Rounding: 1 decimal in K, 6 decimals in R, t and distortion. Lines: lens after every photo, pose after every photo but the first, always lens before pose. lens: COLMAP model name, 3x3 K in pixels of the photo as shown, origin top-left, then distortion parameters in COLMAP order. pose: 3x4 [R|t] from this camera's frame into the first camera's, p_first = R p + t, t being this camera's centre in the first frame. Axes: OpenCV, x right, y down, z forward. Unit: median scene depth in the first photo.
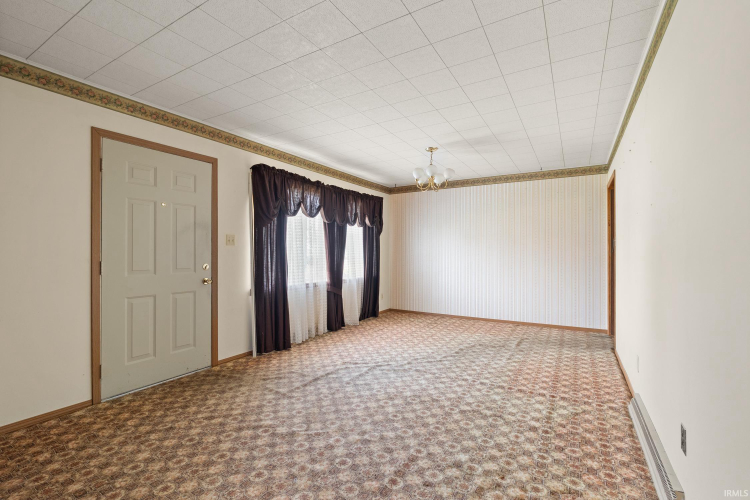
lens RADIAL K [[338.7, 0, 375.1], [0, 338.7, 249.9], [0, 0, 1]] dist [-0.010878, 0.000965]
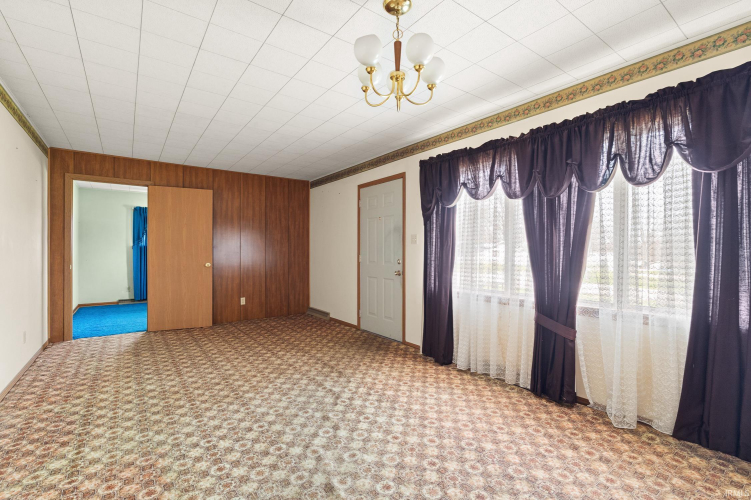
lens RADIAL K [[339.1, 0, 372.8], [0, 339.1, 254.8], [0, 0, 1]] dist [-0.010878, 0.000965]
pose [[-0.393135, 0.009237, -0.919434, 0.688823], [0.003610, 0.999957, 0.008503, 0.012284], [0.919474, 0.000024, -0.393151, 1.385675]]
